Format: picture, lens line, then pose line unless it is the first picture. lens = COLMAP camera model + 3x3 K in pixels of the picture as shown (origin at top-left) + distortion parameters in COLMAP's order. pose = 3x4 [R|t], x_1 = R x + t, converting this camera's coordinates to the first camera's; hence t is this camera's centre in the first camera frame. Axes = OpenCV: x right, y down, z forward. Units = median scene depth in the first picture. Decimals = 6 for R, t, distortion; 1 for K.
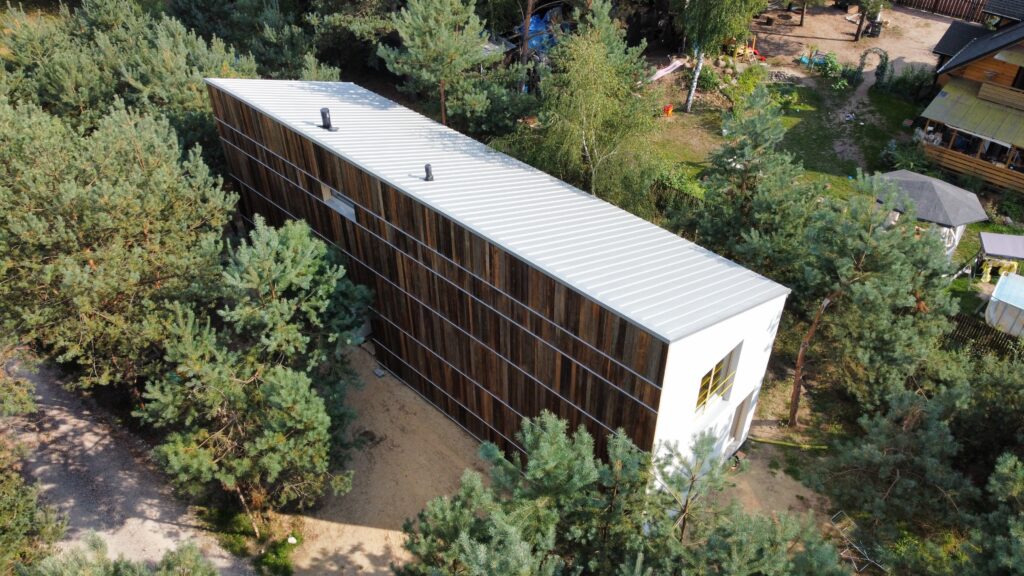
lens RADIAL K [[768.1, 0, 512.0], [0, 768.1, 288.0], [0, 0, 1]] dist [-0.006392, -0.000670]
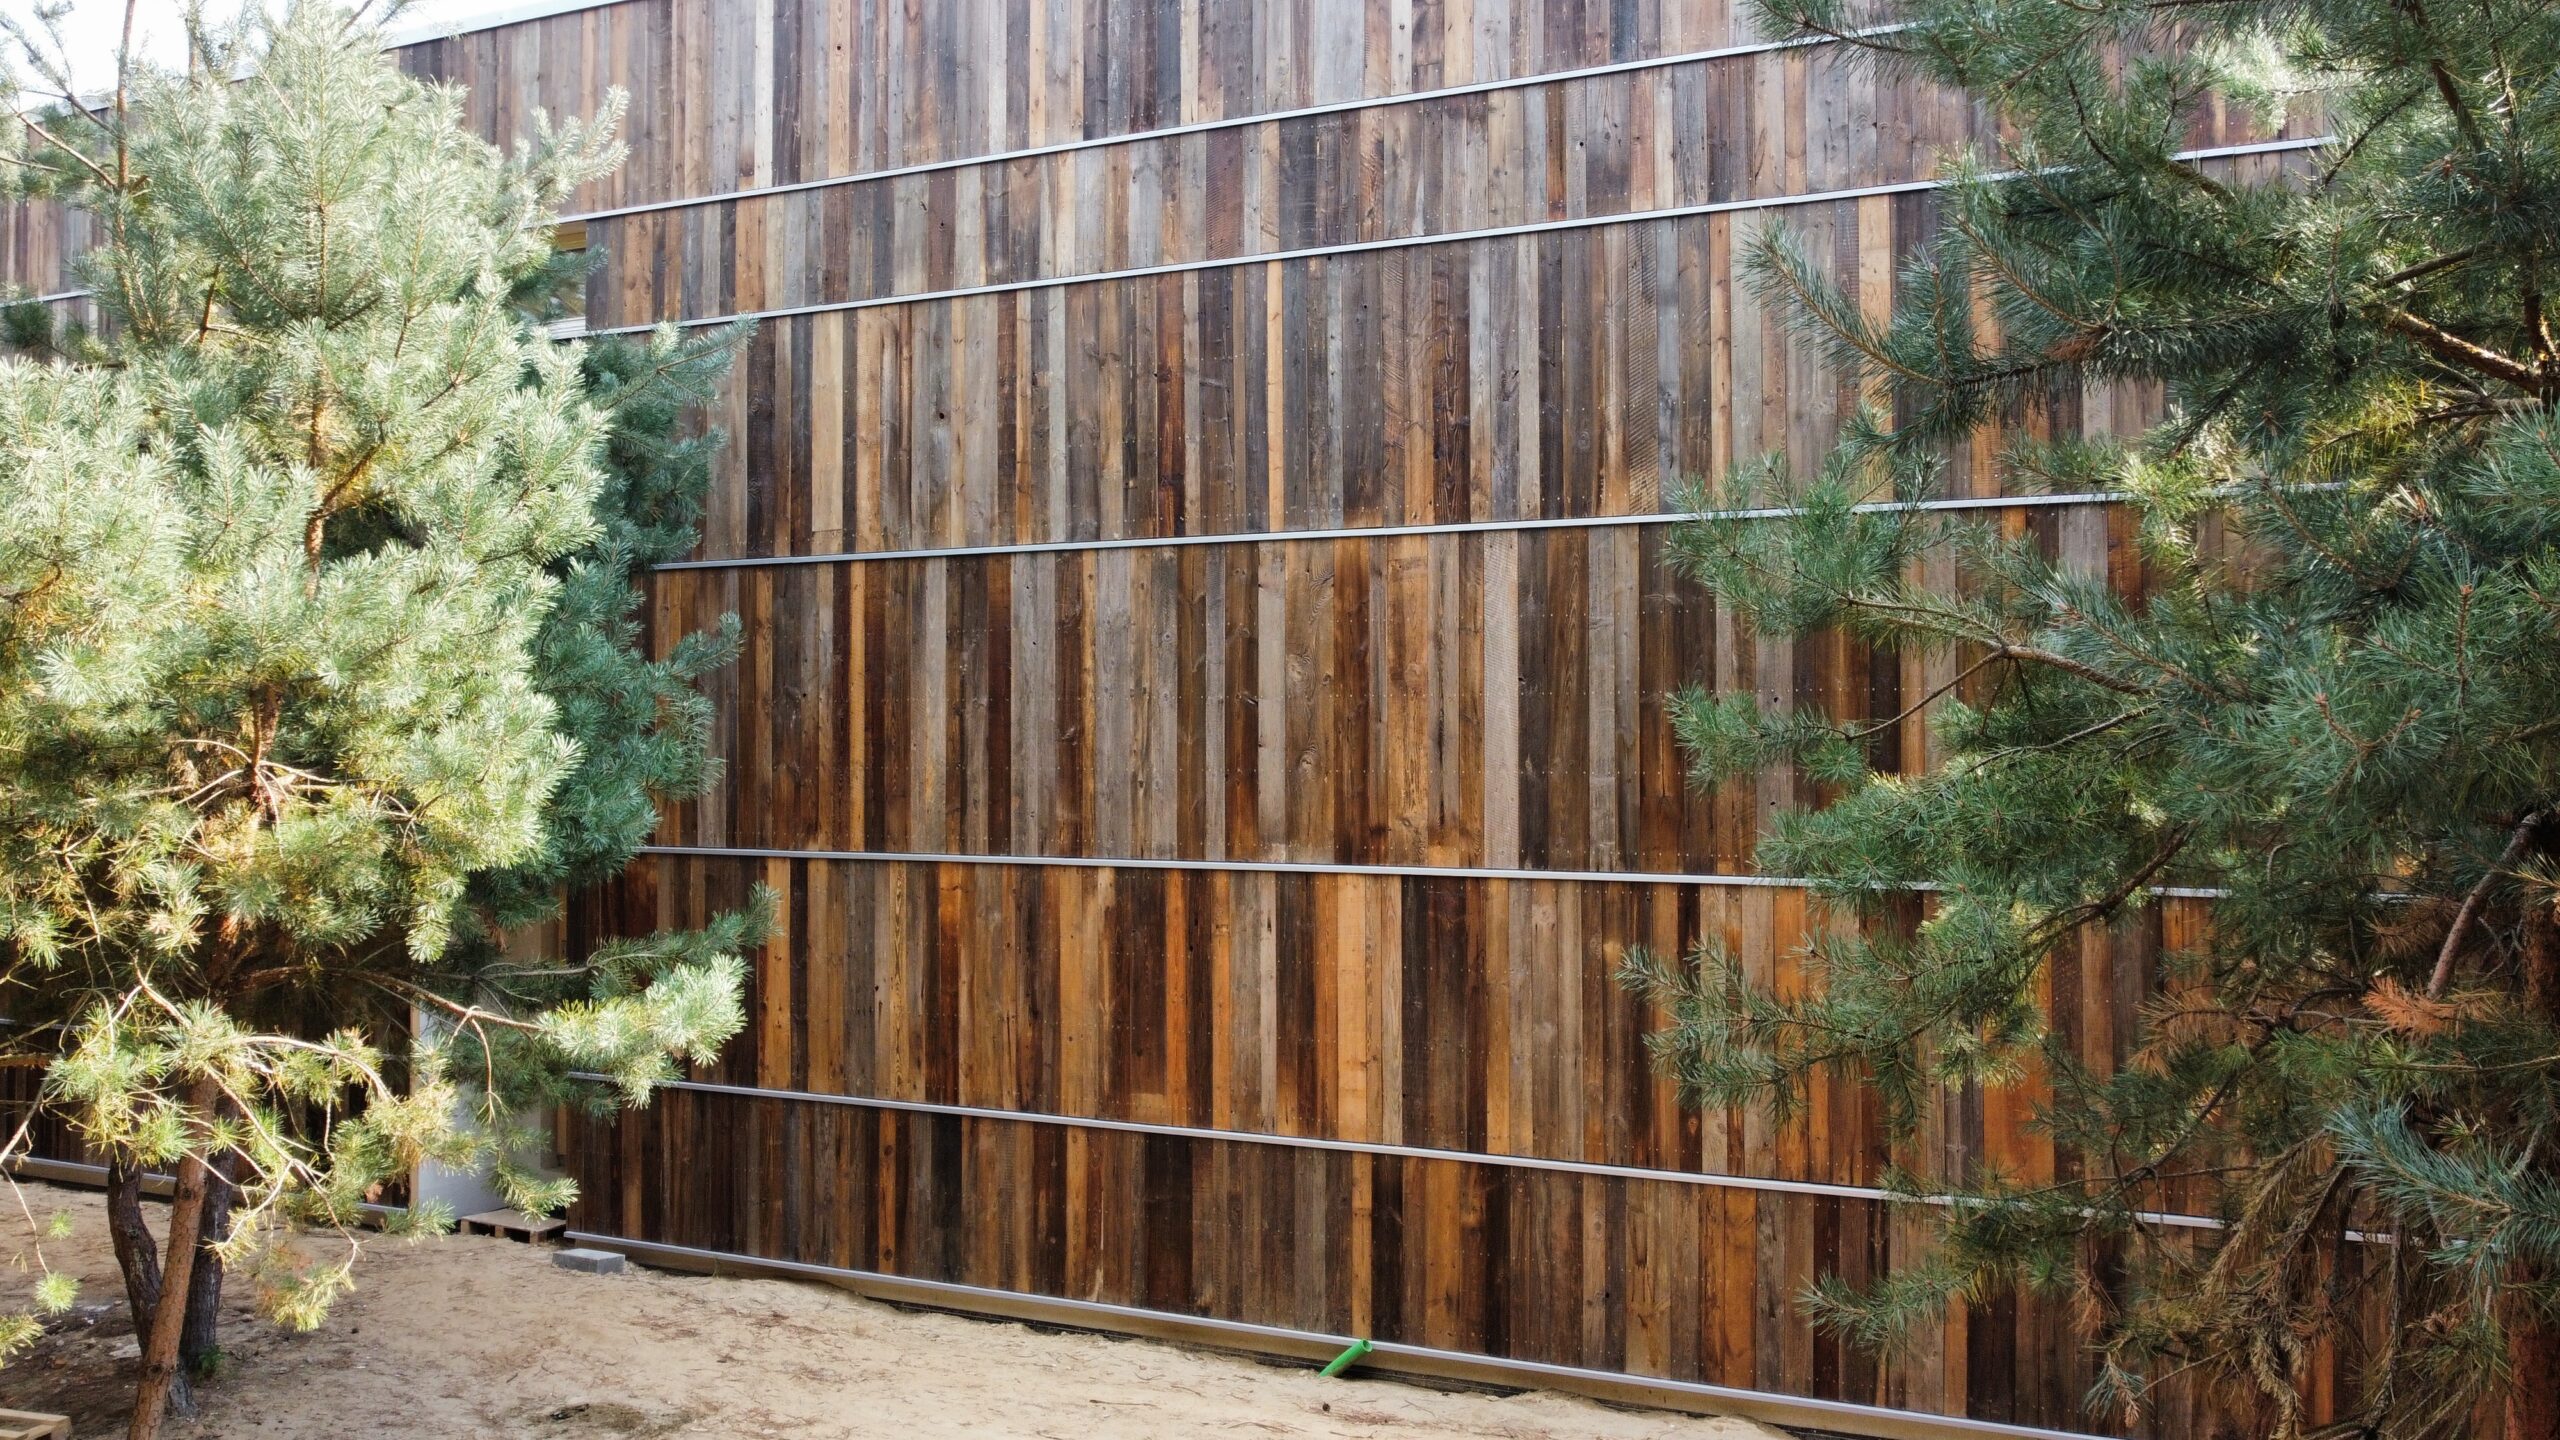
lens RADIAL K [[1920.3, 0, 1280.0], [0, 1920.3, 720.0], [0, 0, 1]] dist [-0.006392, -0.000670]
pose [[0.938849, 0.012114, 0.344115, -0.225018], [0.209455, 0.773124, -0.598672, 0.404710], [-0.273296, 0.634140, 0.723309, 0.689915]]
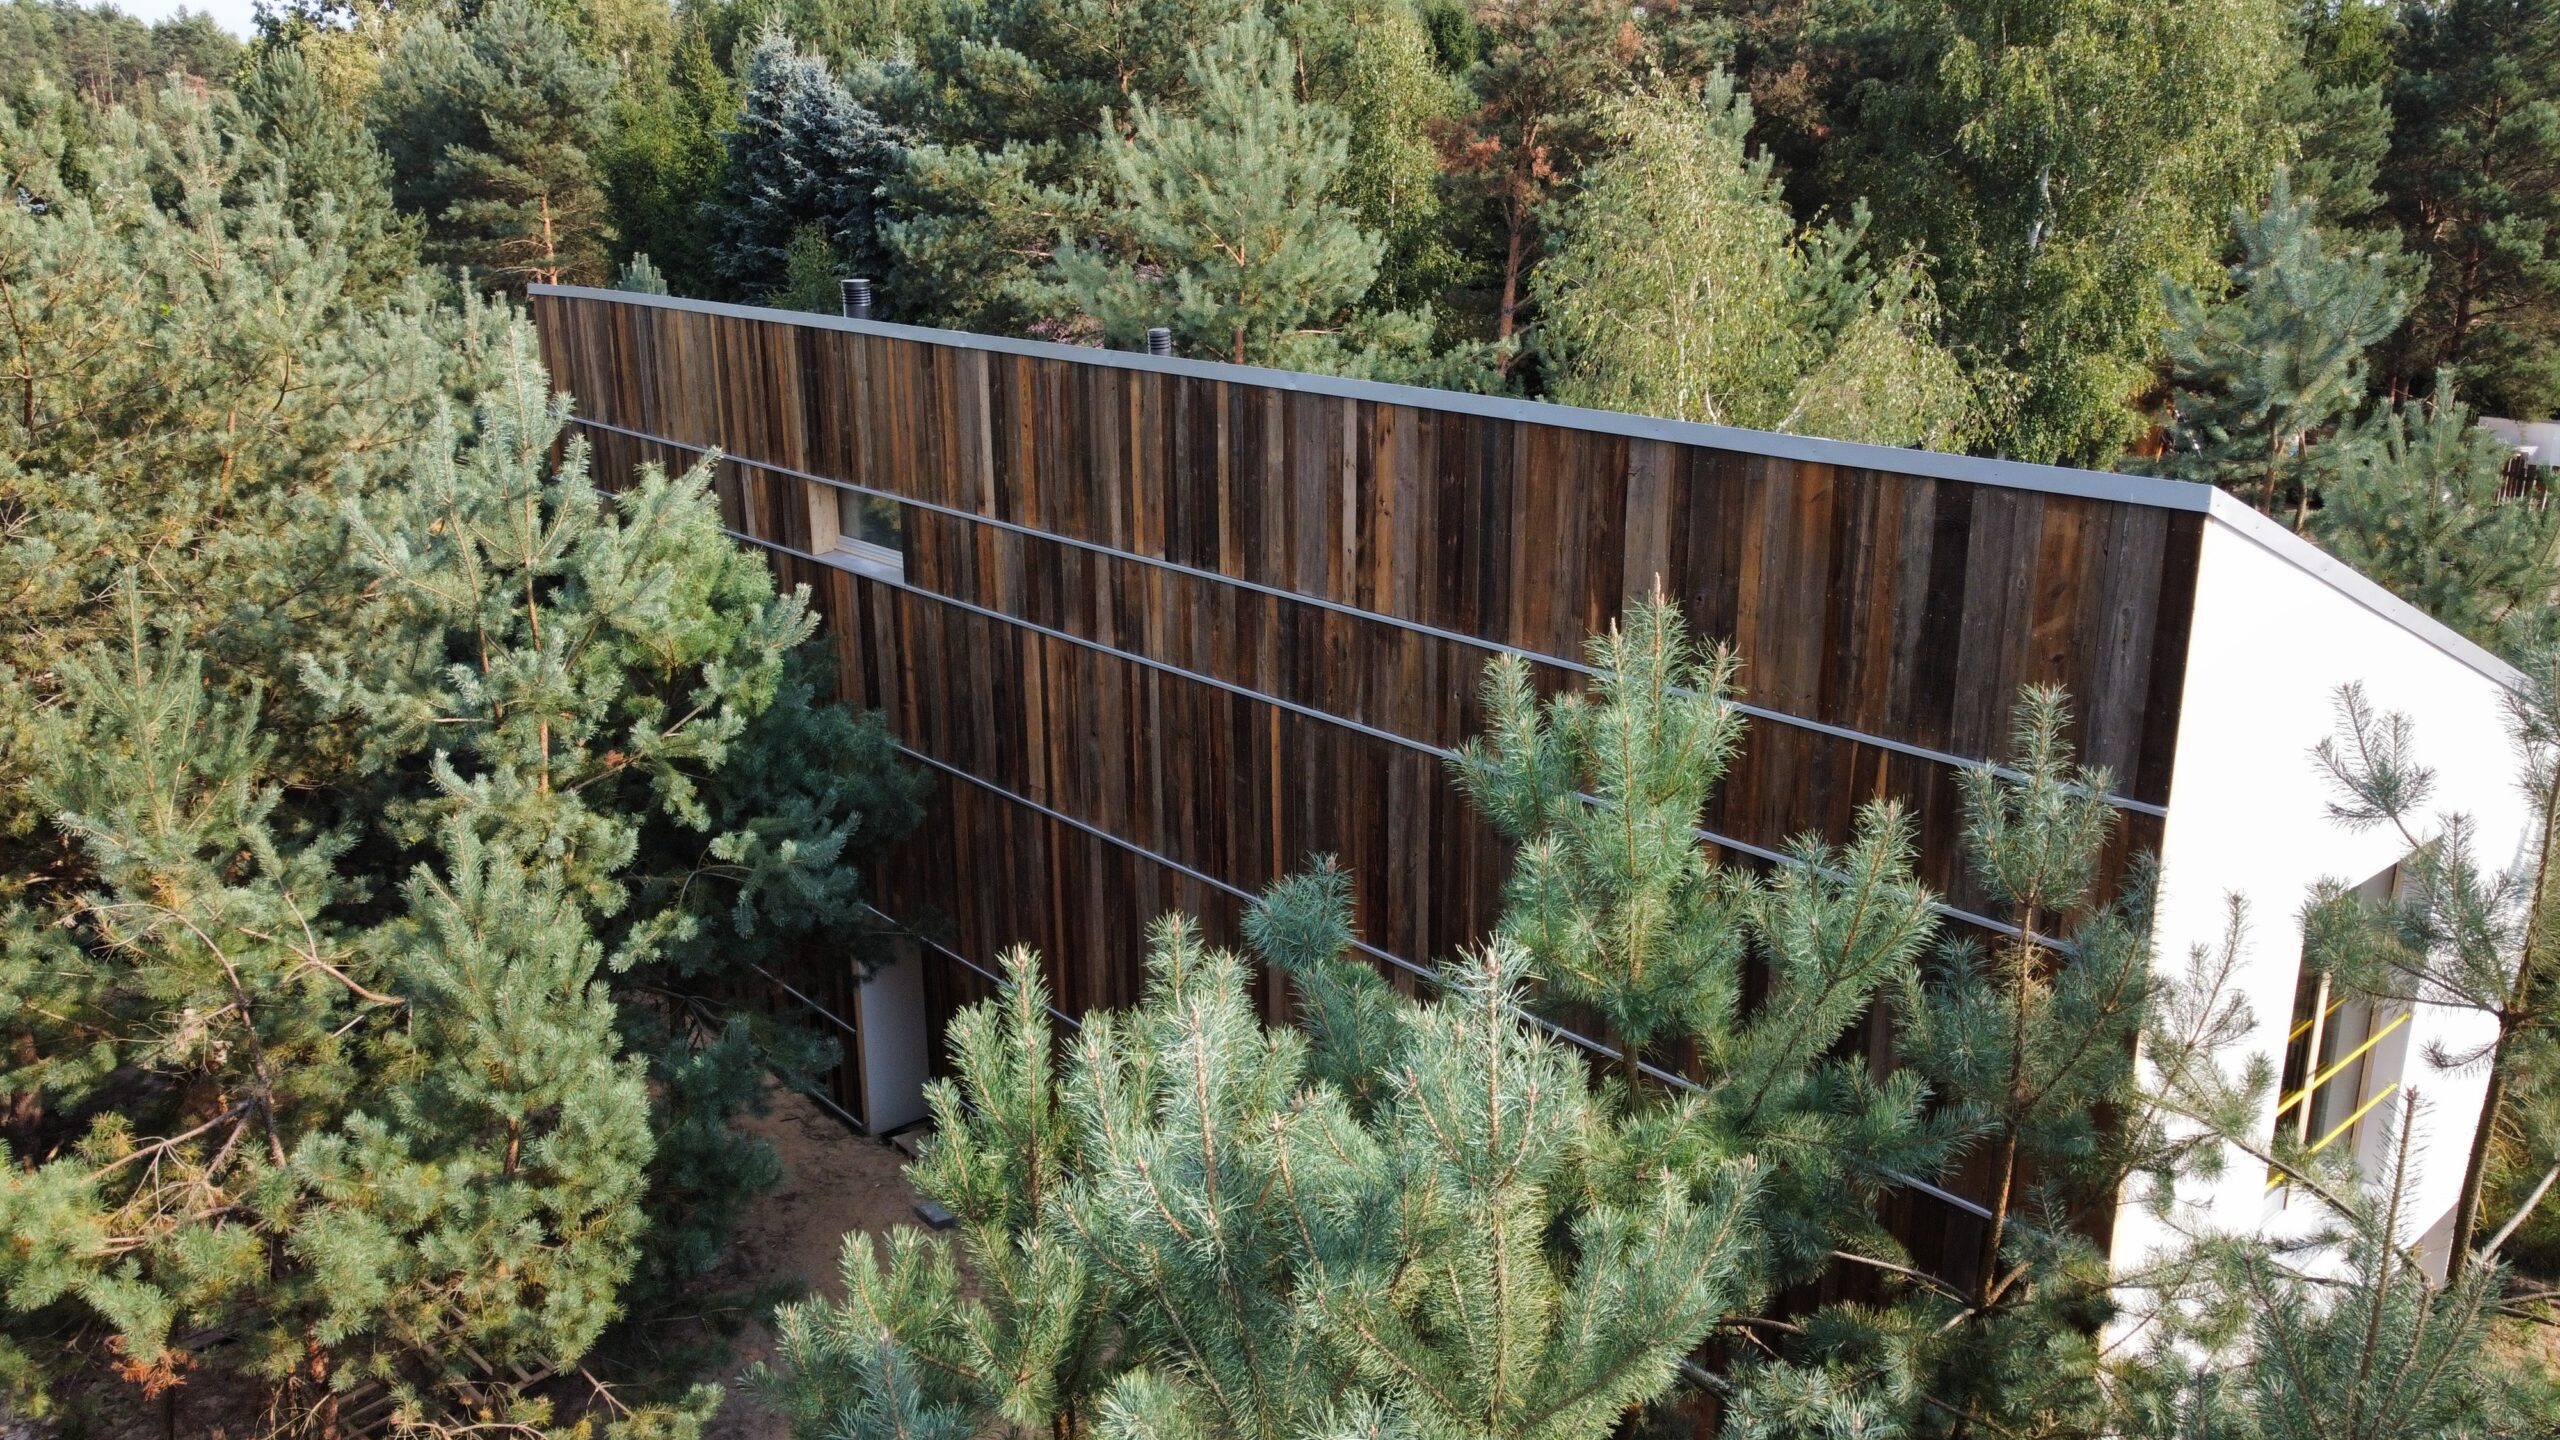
lens RADIAL K [[1920.3, 0, 1280.0], [0, 1920.3, 720.0], [0, 0, 1]] dist [-0.006392, -0.000670]
pose [[0.996132, 0.024882, -0.084272, 0.000632], [-0.054826, 0.925478, -0.374814, 0.249740], [0.068666, 0.377984, 0.923262, 0.399470]]
